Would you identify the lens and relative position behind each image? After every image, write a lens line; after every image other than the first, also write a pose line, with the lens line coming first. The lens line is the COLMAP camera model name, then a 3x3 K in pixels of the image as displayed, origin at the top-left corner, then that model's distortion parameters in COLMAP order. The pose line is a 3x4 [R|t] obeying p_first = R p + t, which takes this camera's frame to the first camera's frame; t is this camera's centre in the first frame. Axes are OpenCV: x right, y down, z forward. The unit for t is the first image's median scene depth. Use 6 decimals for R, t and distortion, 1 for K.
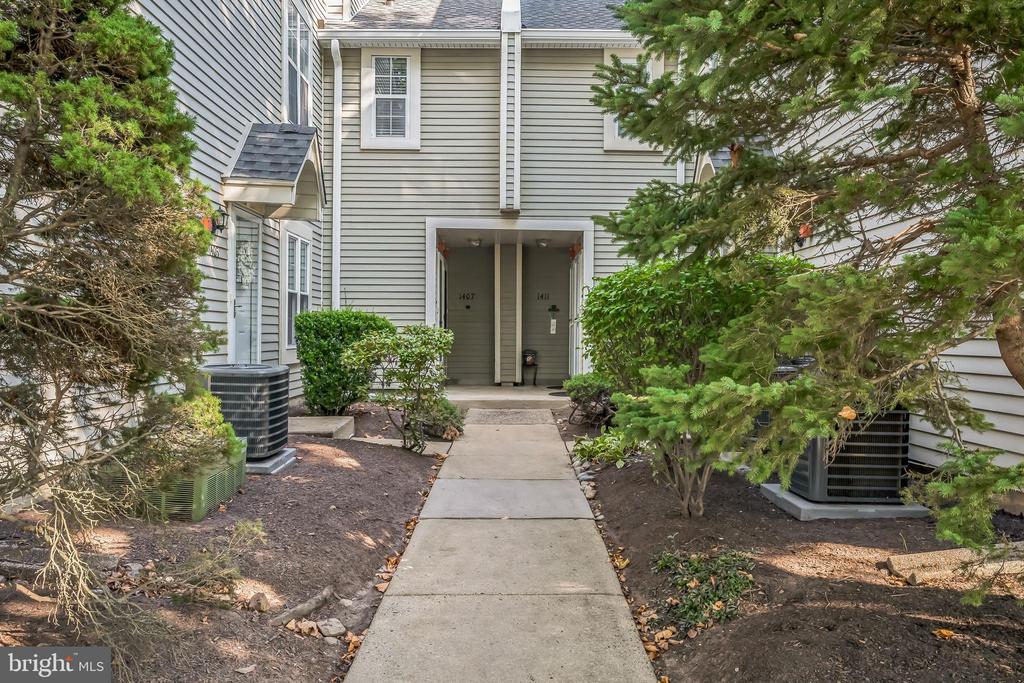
lens RADIAL K [[772.6, 0, 511.4], [0, 772.6, 343.1], [0, 0, 1]] dist [-0.012576, -0.002228]
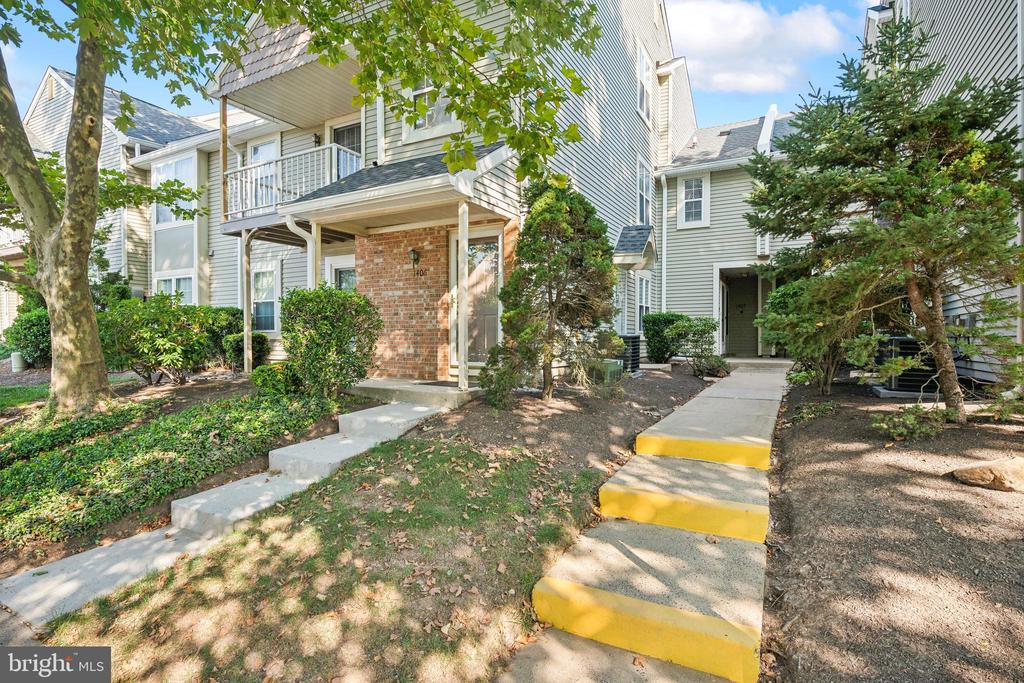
lens RADIAL K [[518.0, 0, 510.3], [0, 518.0, 344.9], [0, 0, 1]] dist [0.000767, 0.000075]
pose [[0.866795, 0.001914, -0.498661, 0.092171], [-0.004829, 0.999978, -0.004556, 0.044141], [0.498641, 0.006358, 0.866785, -0.334590]]
